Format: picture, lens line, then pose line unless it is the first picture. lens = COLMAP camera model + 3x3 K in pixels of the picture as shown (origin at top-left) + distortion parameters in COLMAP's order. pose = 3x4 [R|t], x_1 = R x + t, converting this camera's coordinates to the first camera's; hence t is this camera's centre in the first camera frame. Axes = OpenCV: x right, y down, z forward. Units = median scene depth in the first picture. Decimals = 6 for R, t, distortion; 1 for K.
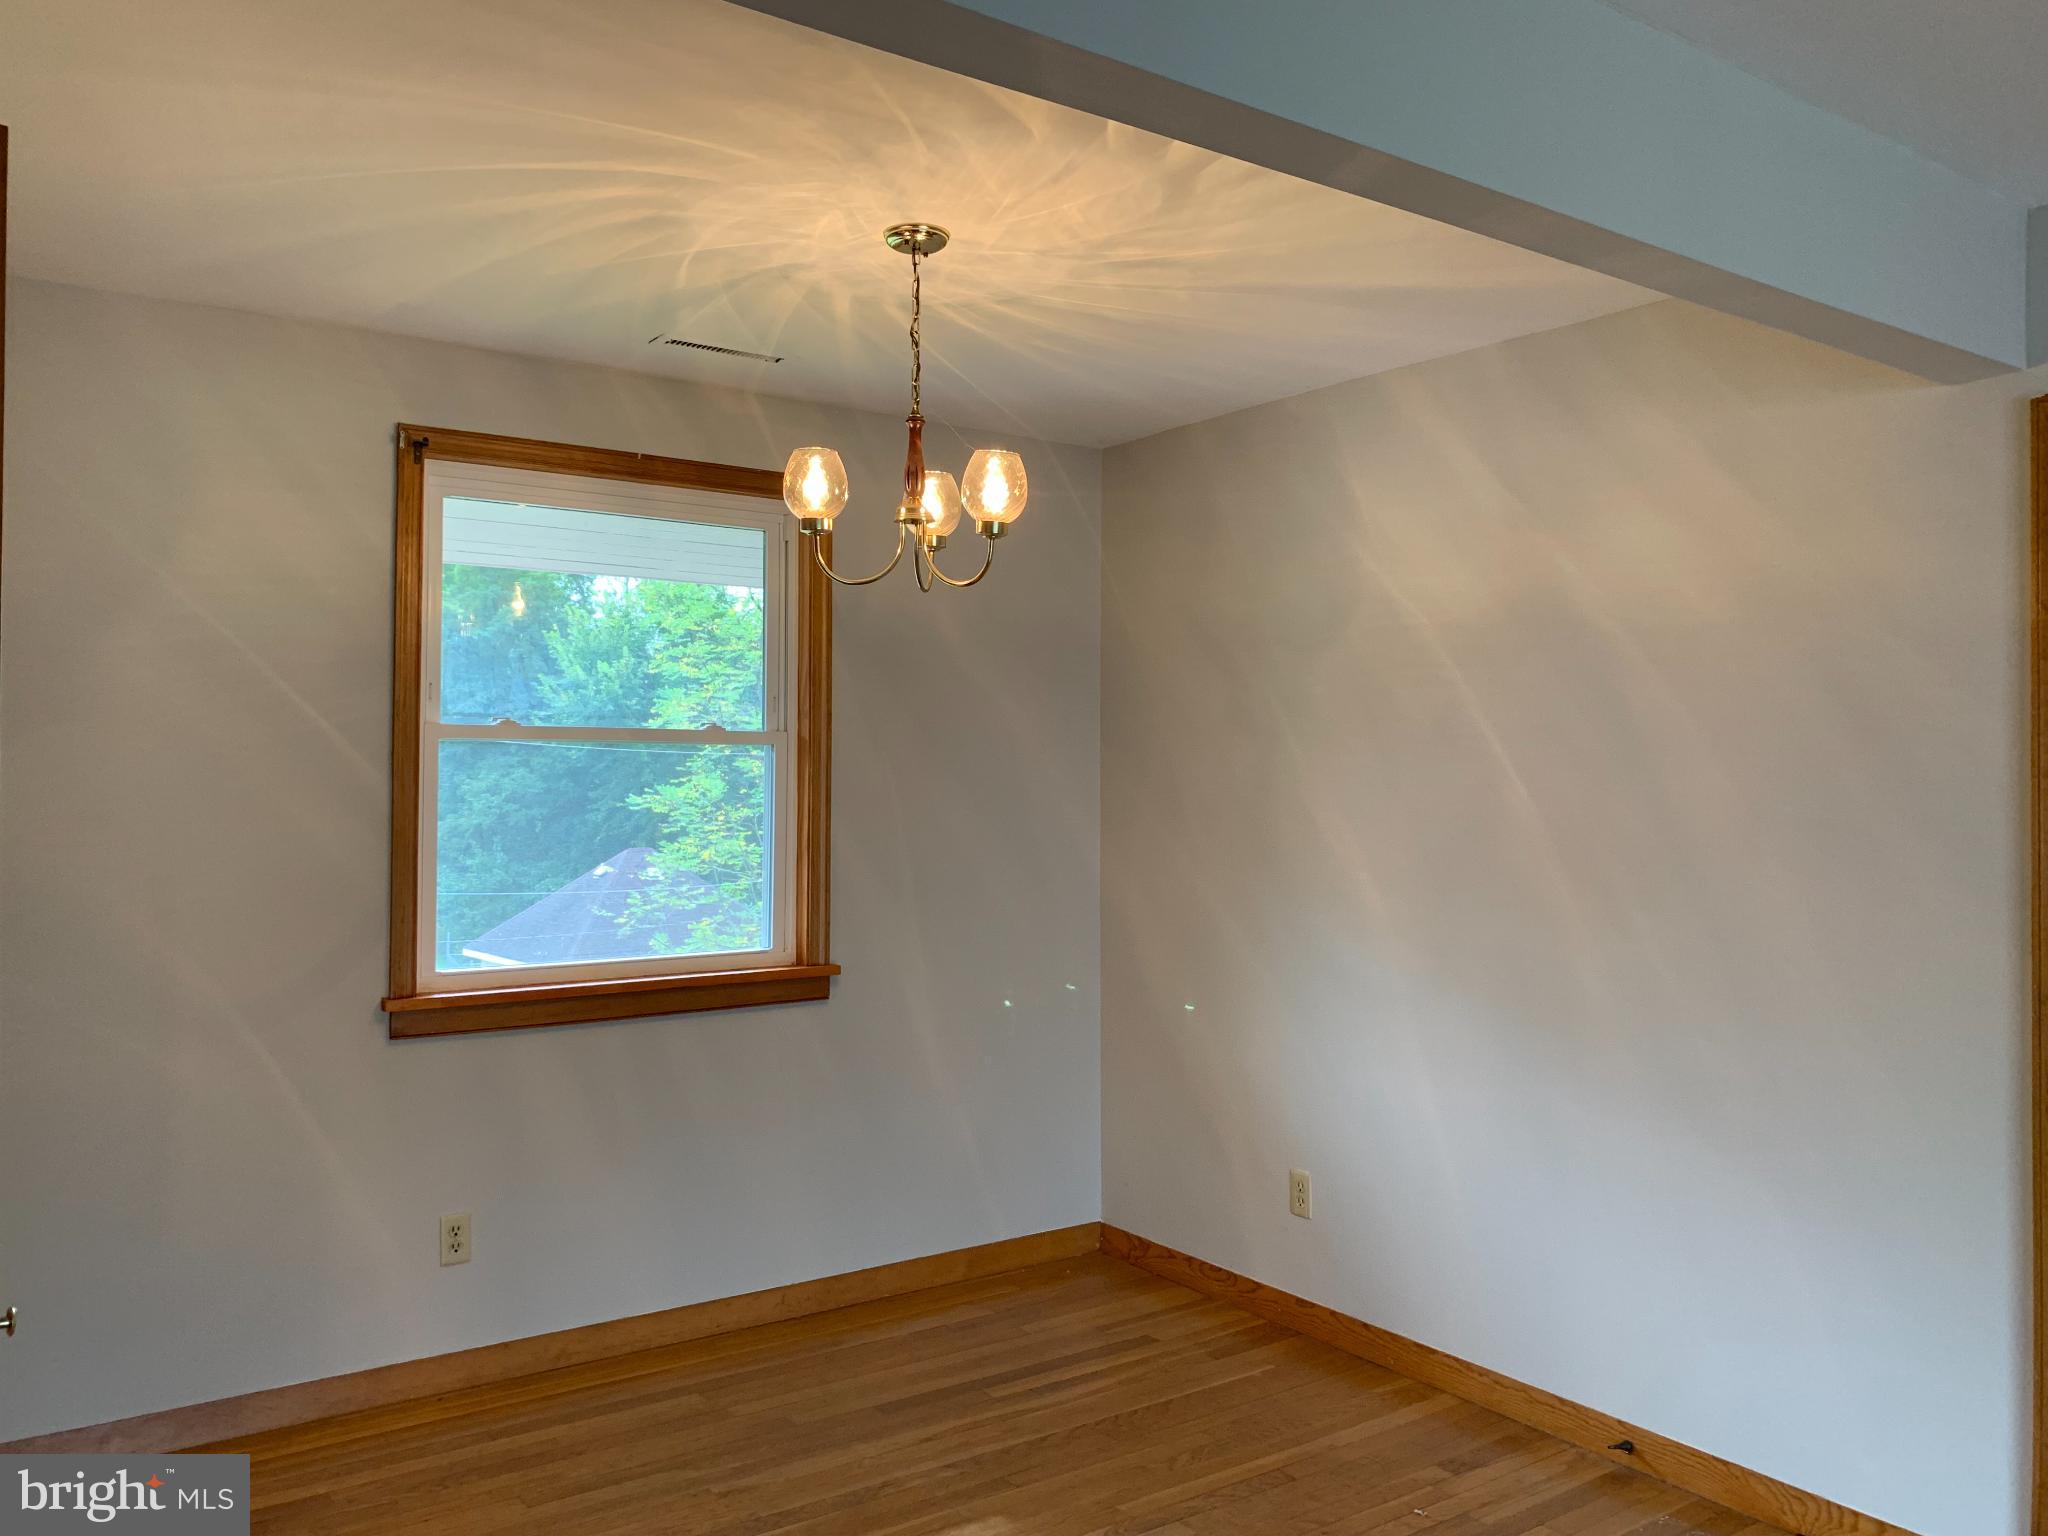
lens RADIAL K [[1554.9, 0, 1024.0], [0, 1554.9, 768.0], [0, 0, 1]] dist [0.052829, -0.071692]
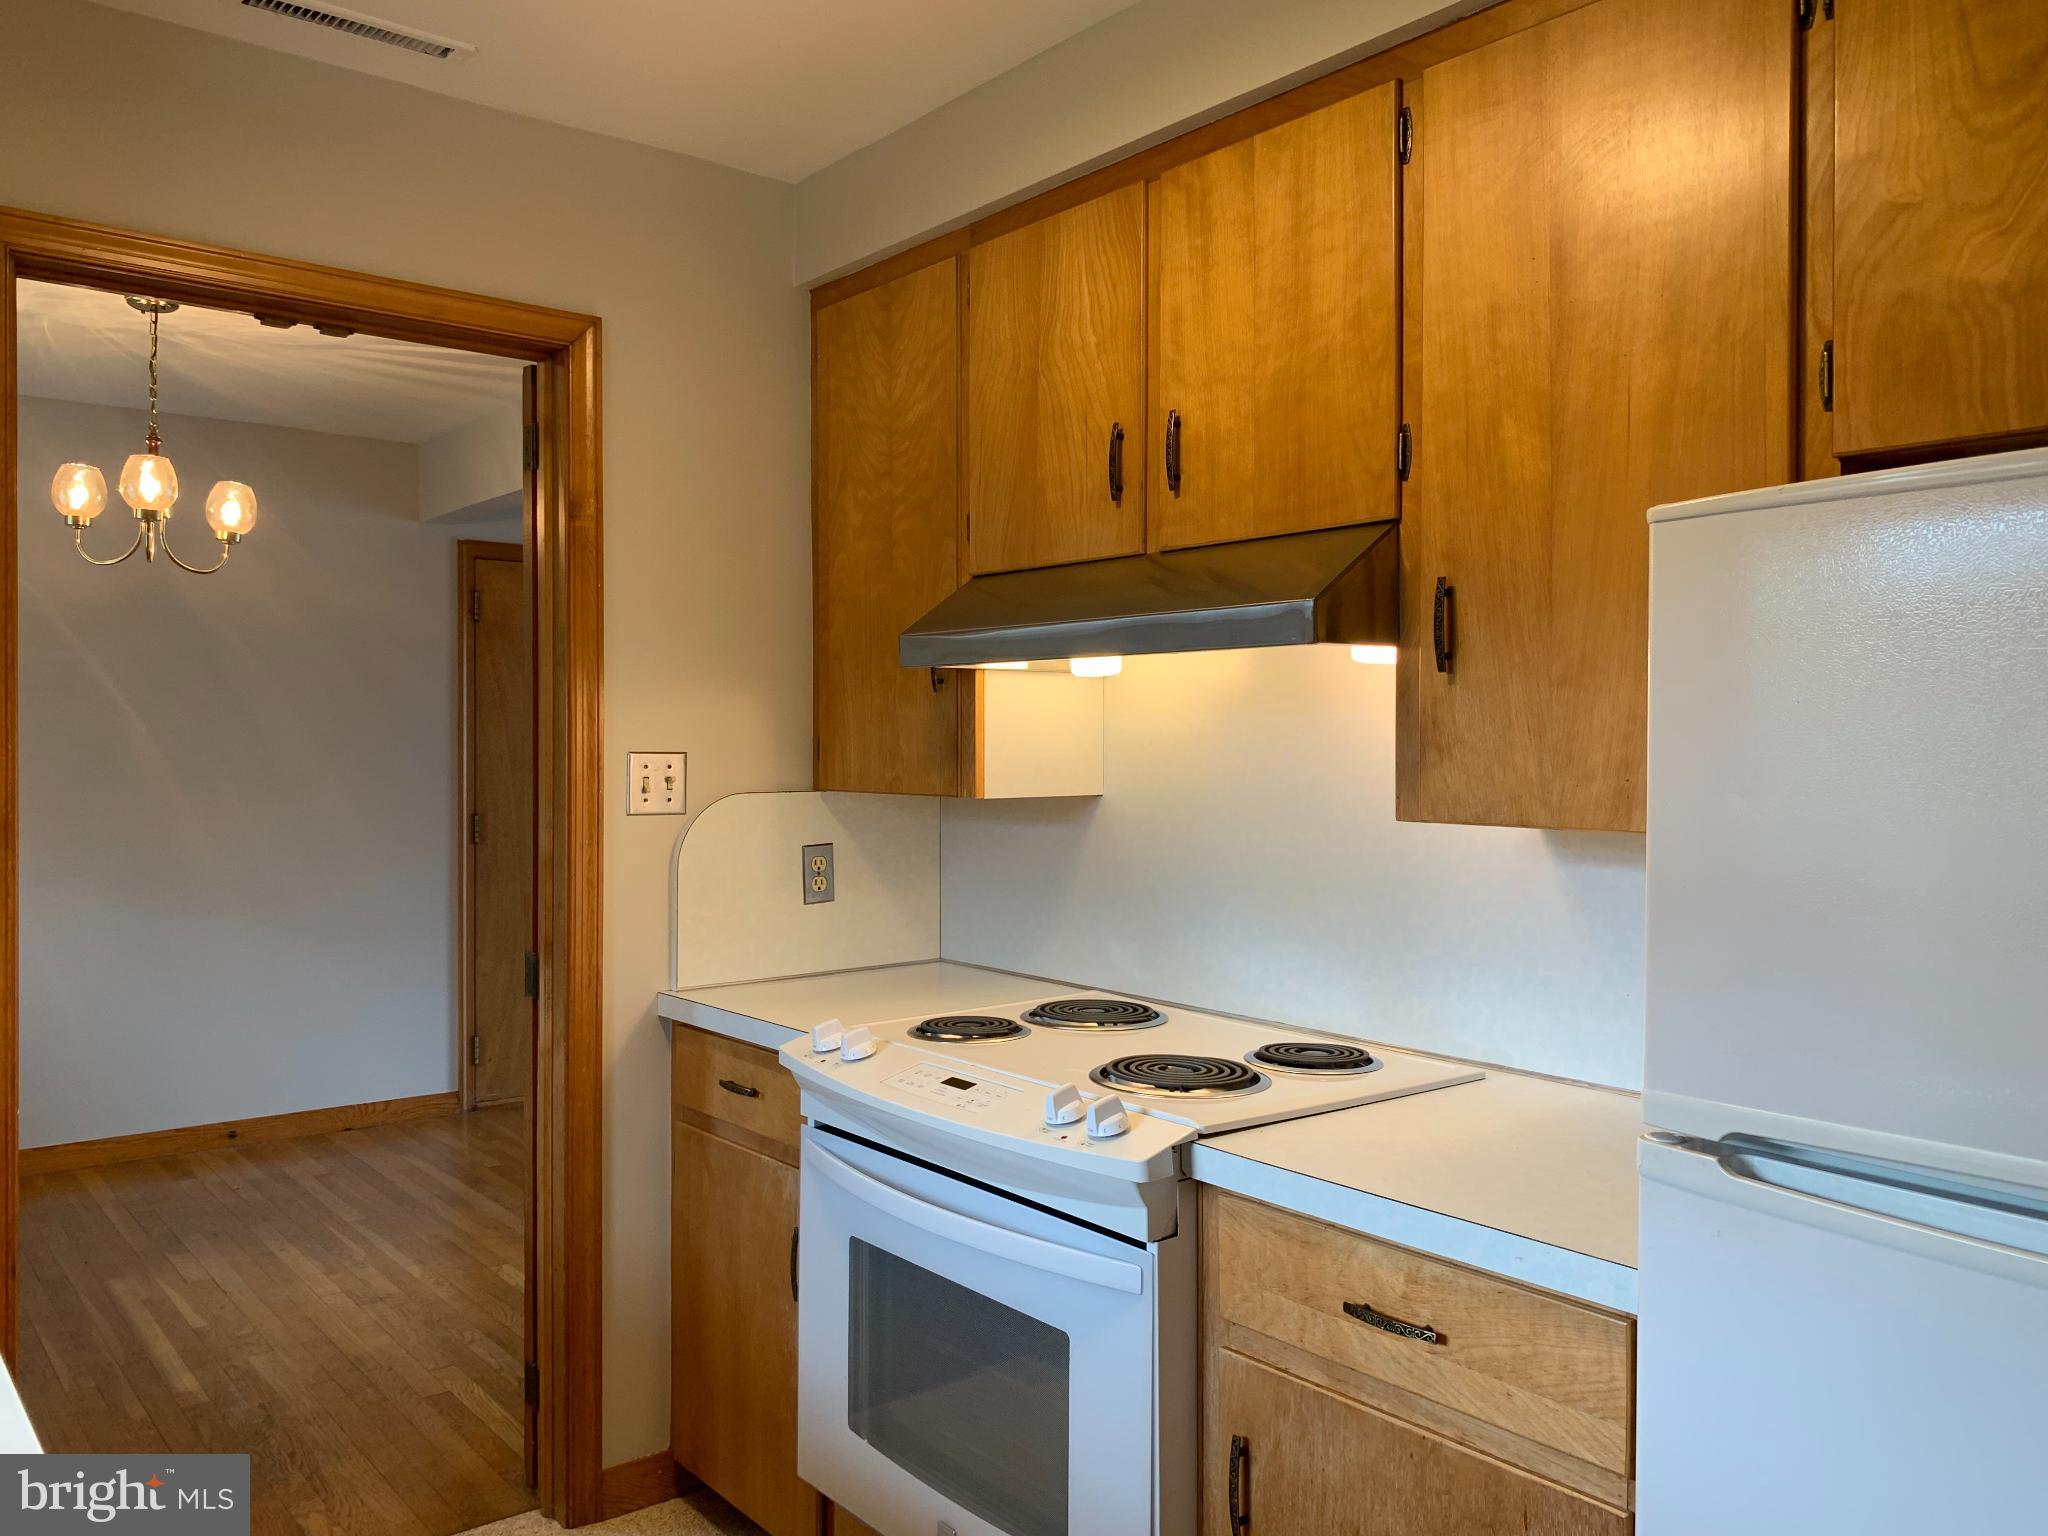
lens RADIAL K [[1554.9, 0, 1024.0], [0, 1554.9, 768.0], [0, 0, 1]] dist [0.052829, -0.071692]
pose [[-0.080869, -0.026035, 0.996385, -1.136619], [-0.011196, 0.999619, 0.025211, 0.014751], [-0.996662, -0.009116, -0.081130, 0.306585]]
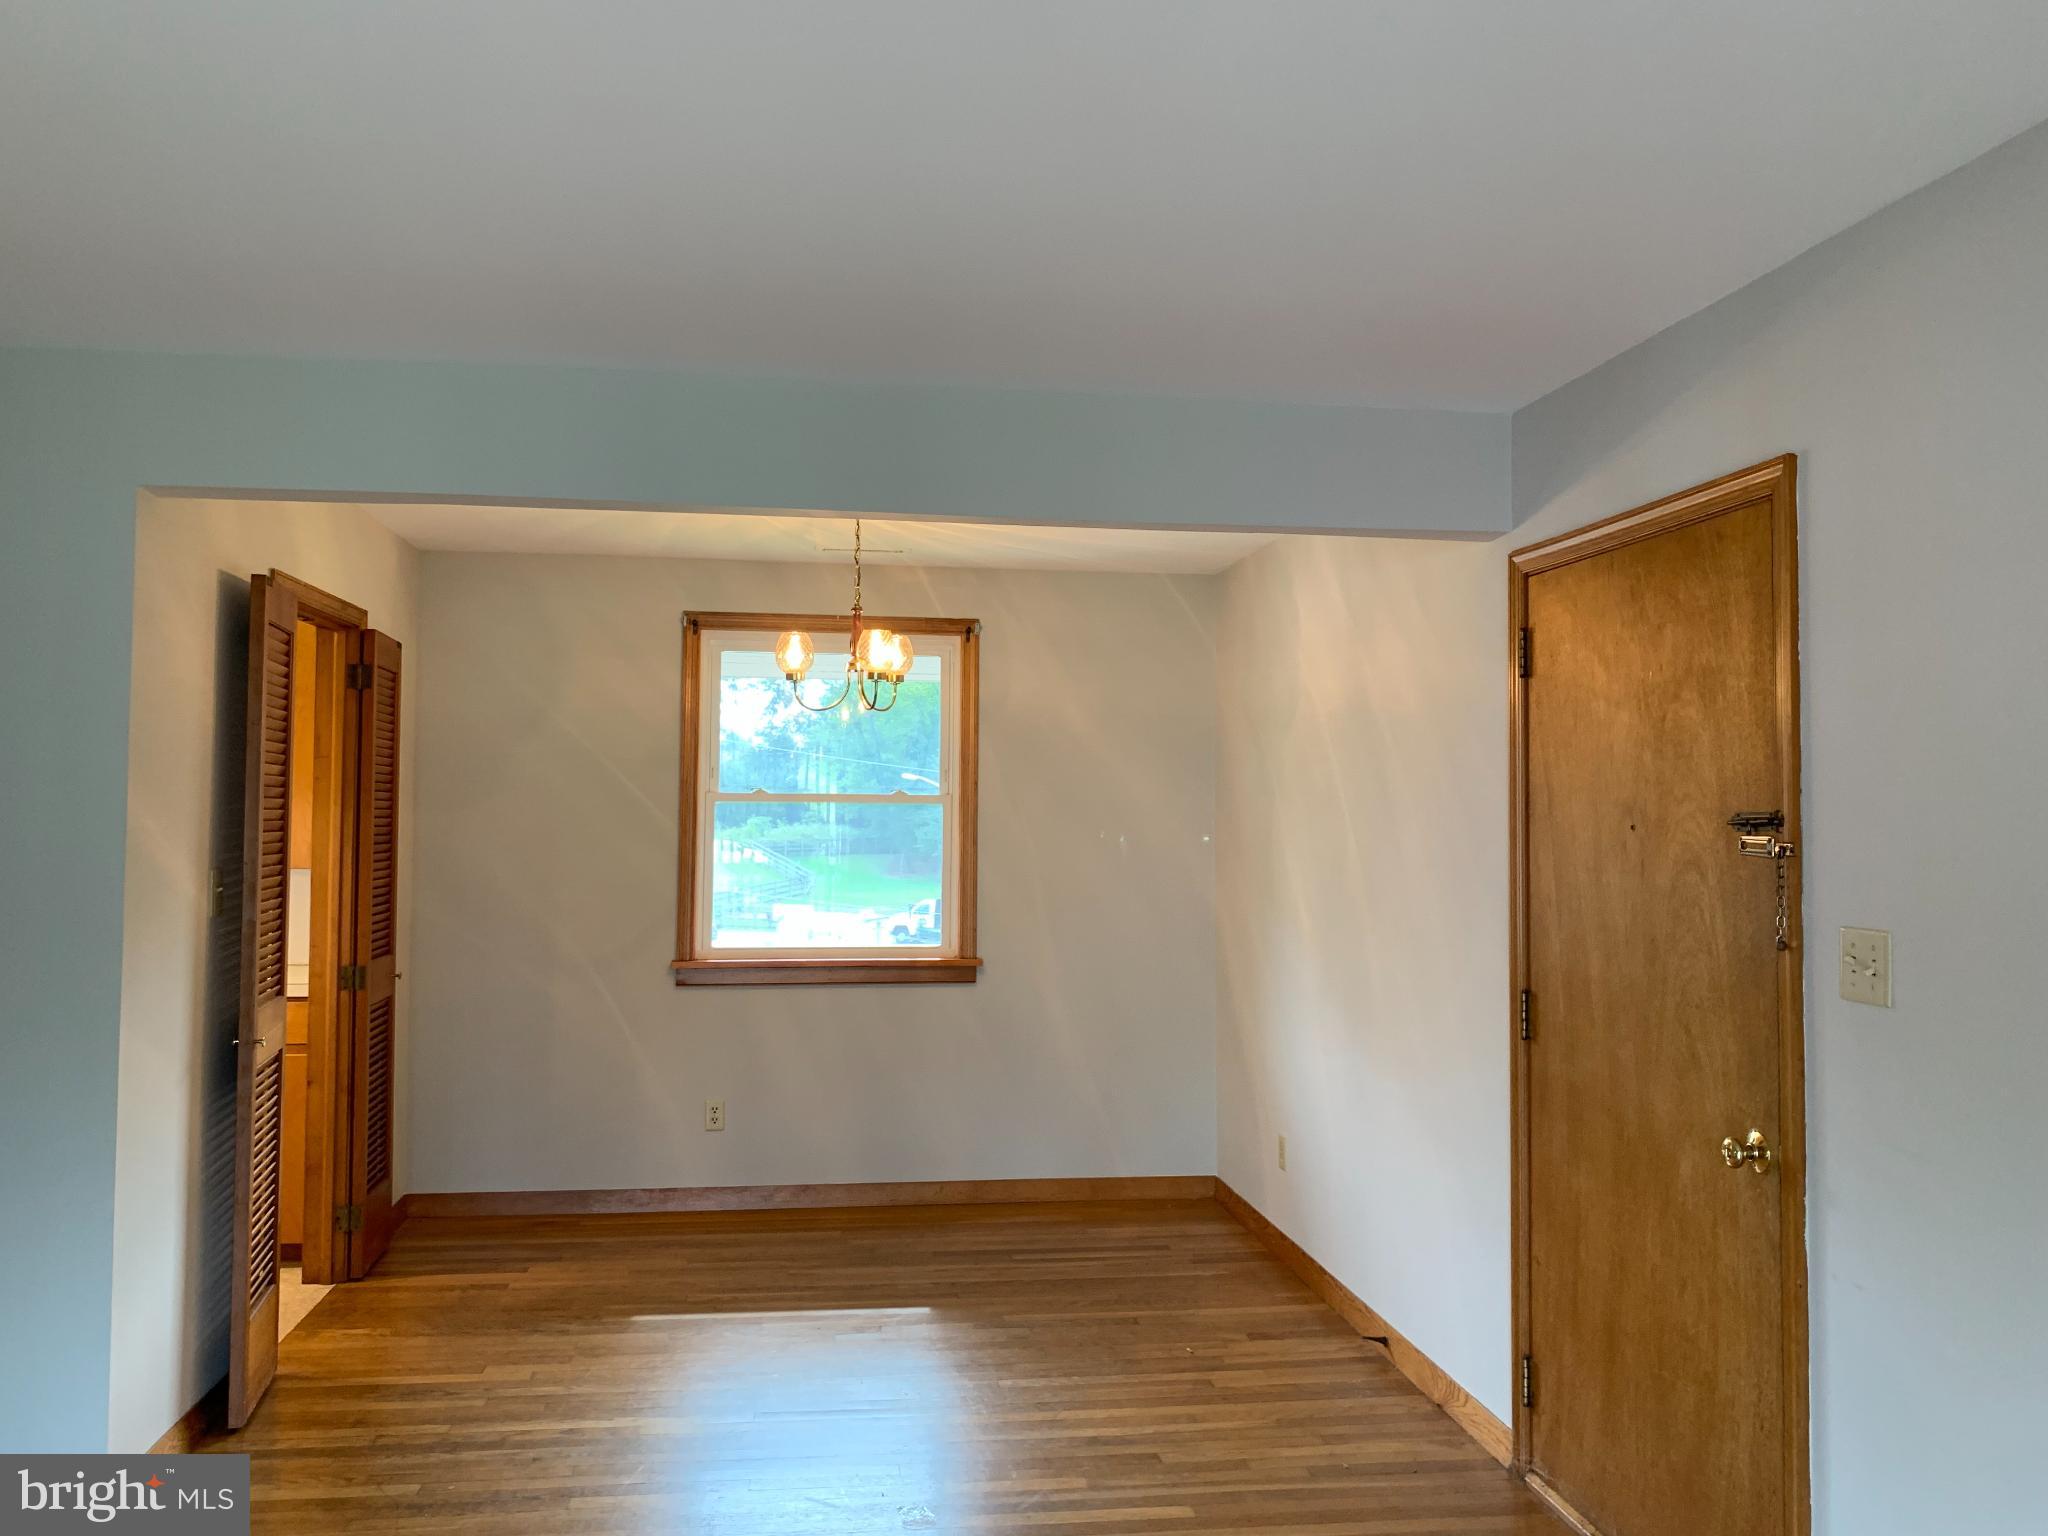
lens RADIAL K [[1554.9, 0, 1024.0], [0, 1554.9, 768.0], [0, 0, 1]] dist [0.052829, -0.071692]
pose [[0.889087, -0.013829, -0.457529, 0.657786], [0.001098, 0.999605, -0.028080, -0.008665], [0.457736, 0.024463, 0.888751, -0.283621]]
